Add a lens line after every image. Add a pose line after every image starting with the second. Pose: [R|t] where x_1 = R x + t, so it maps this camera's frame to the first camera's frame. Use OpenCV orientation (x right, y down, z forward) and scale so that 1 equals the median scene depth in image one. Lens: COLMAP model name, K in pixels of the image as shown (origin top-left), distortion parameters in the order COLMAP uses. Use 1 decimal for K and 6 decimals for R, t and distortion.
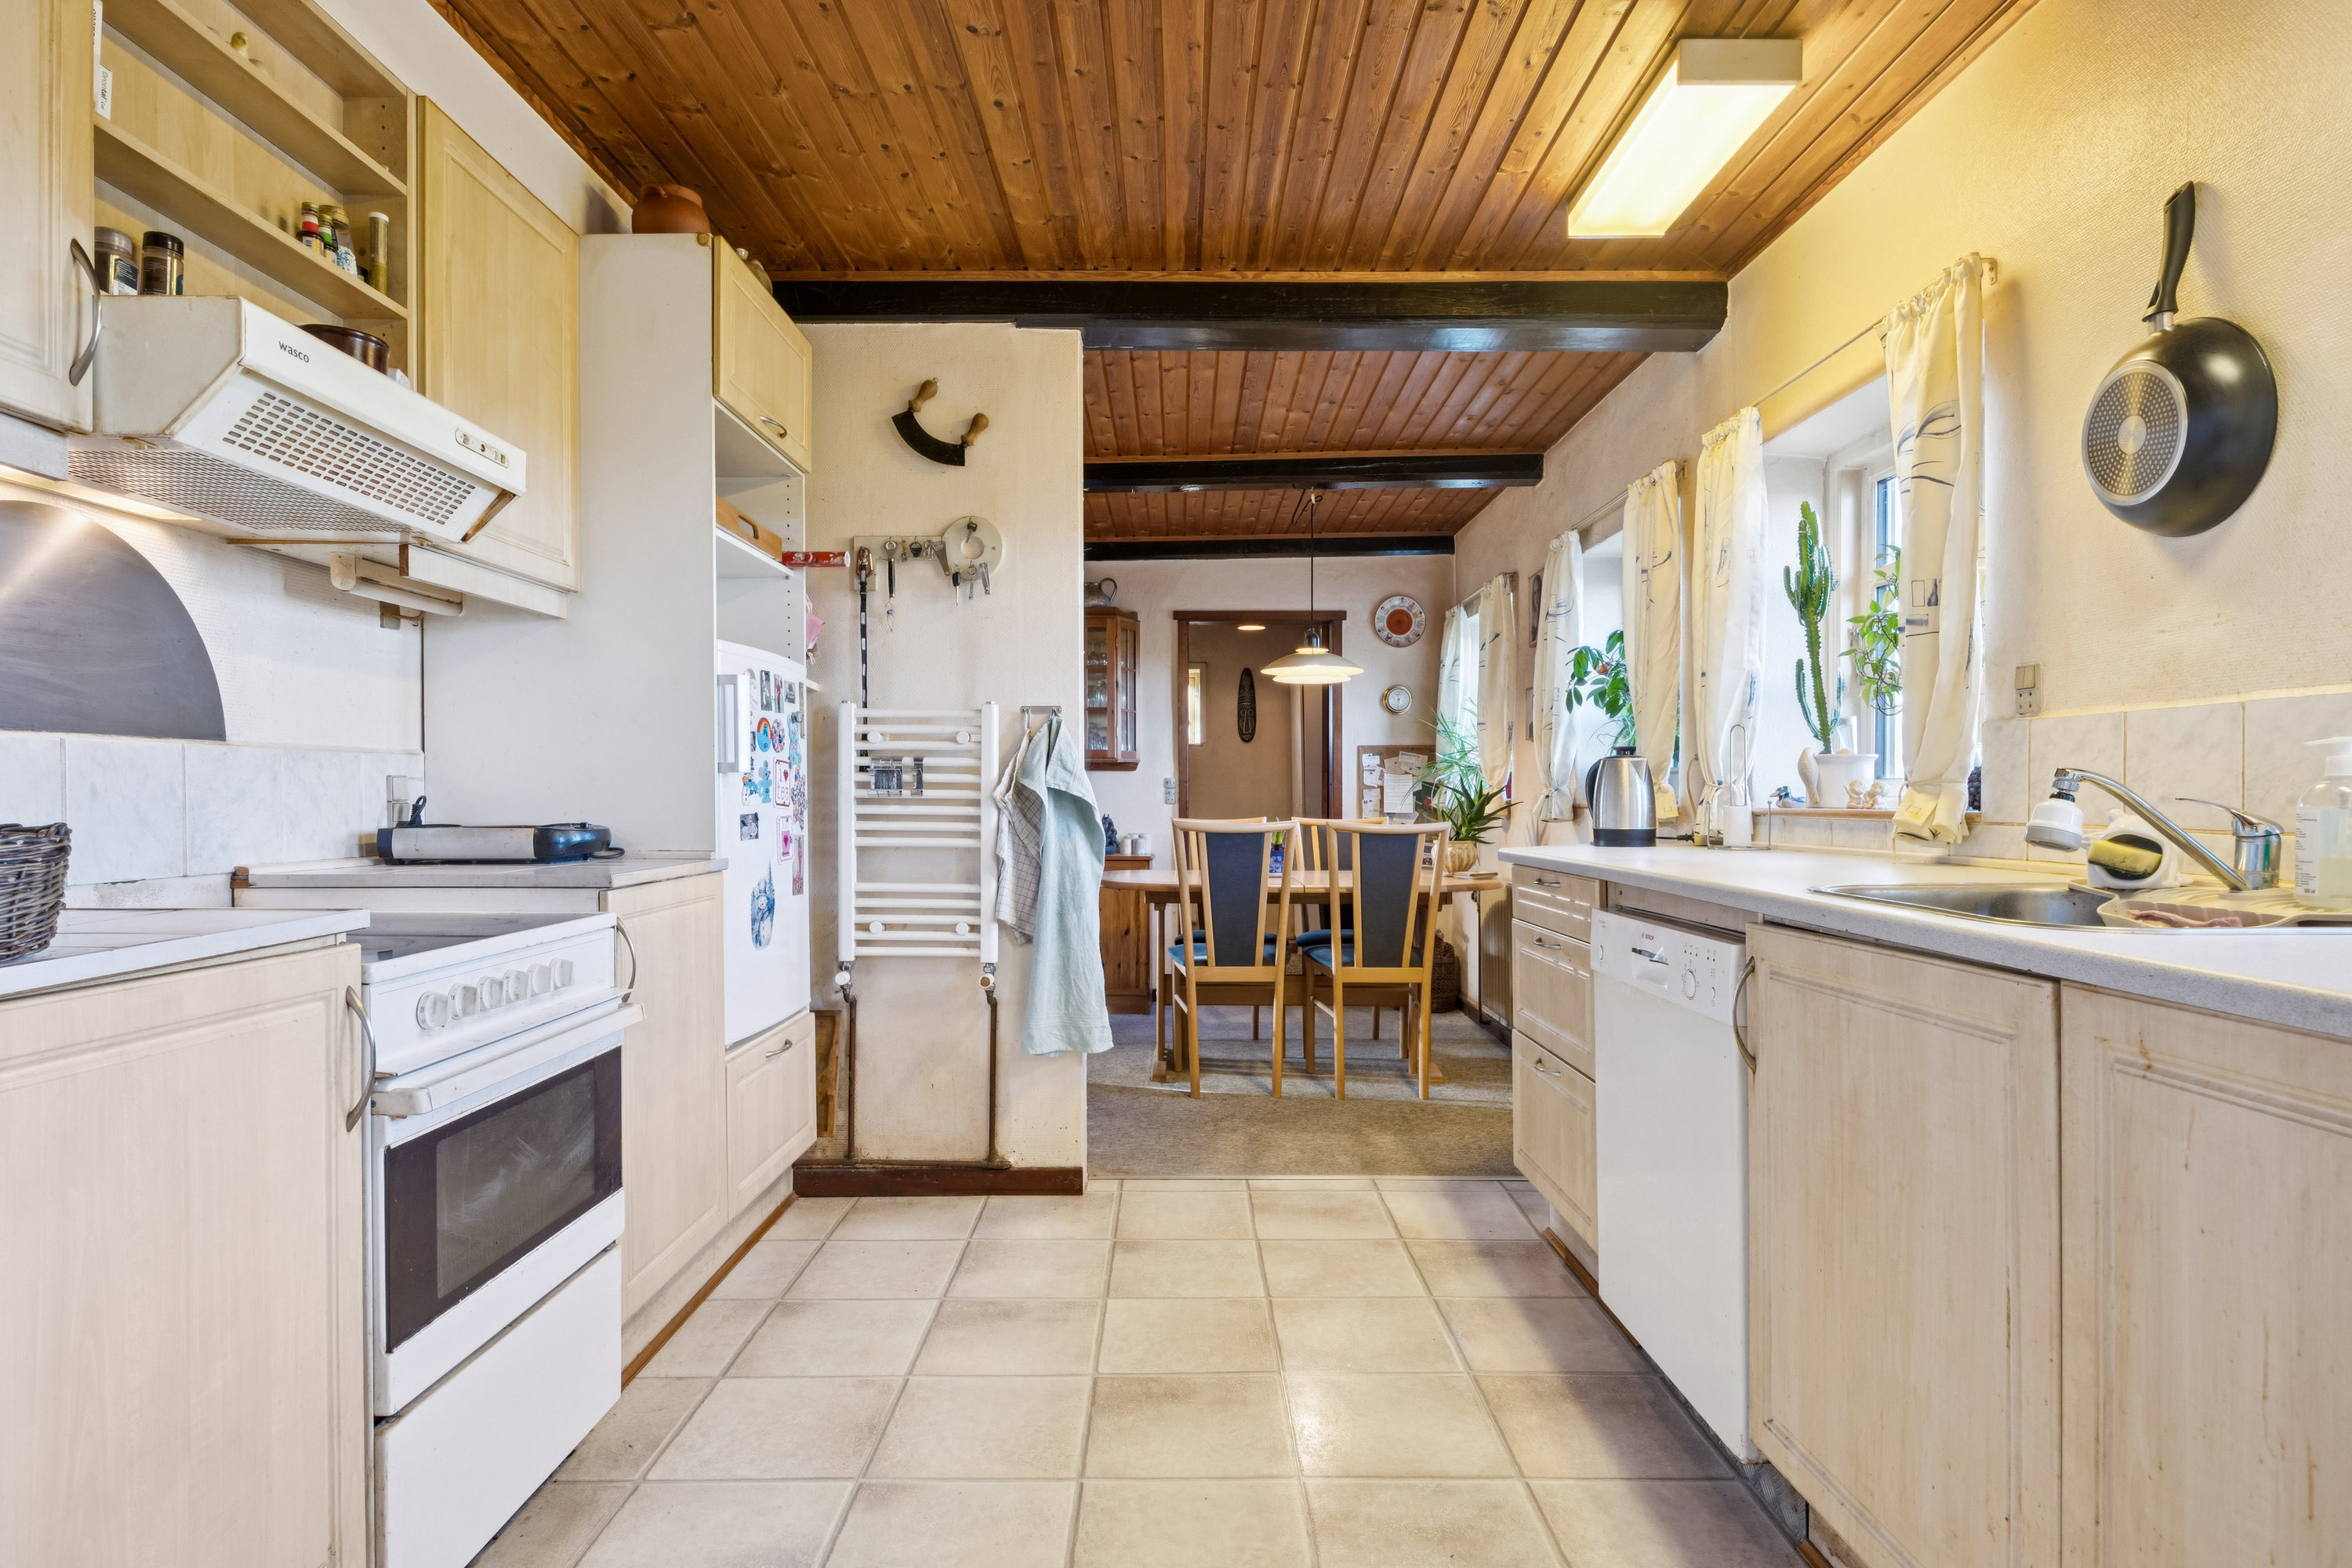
lens RADIAL K [[1263.6, 0, 1169.7], [0, 1263.6, 799.9], [0, 0, 1]] dist [-0.006017, 0.000348]
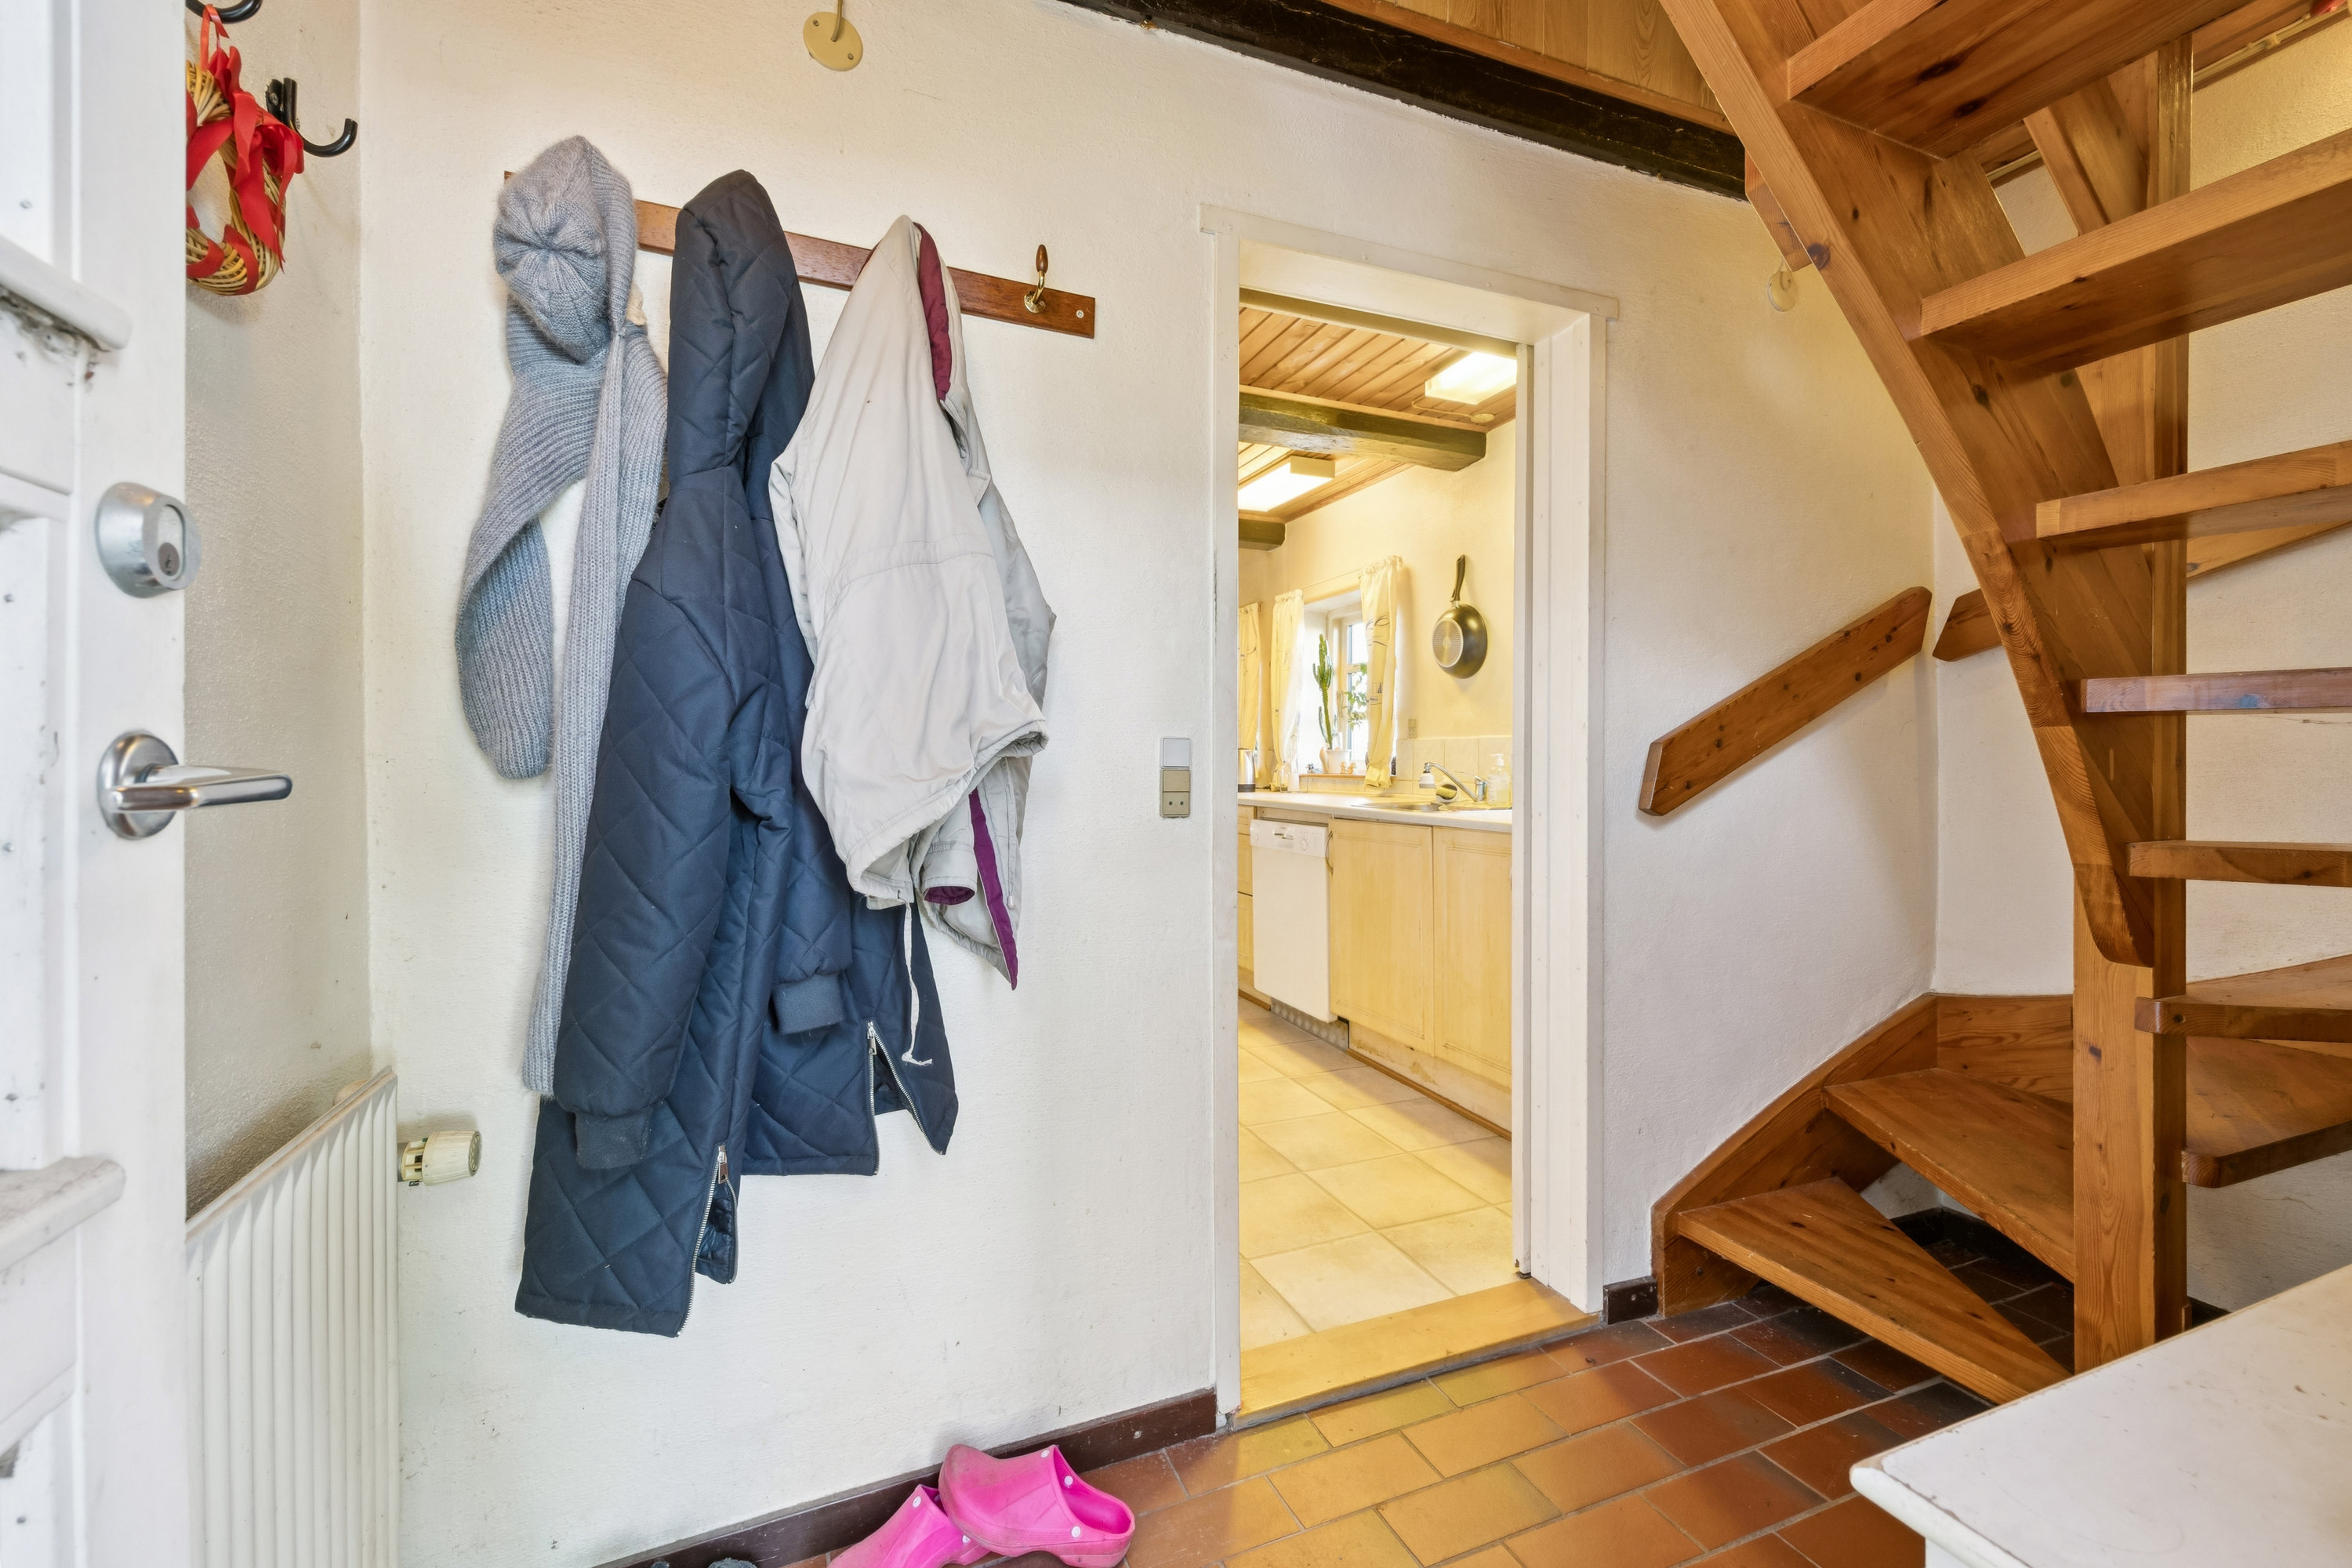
lens RADIAL K [[959.9, 0, 1176.7], [0, 959.9, 765.7], [0, 0, 1]] dist [0.000715, 0.000000]
pose [[0.926576, -0.003290, 0.376094, -0.527530], [0.002543, 0.999994, 0.002483, -0.018200], [-0.376100, -0.001344, 0.926578, -0.666837]]
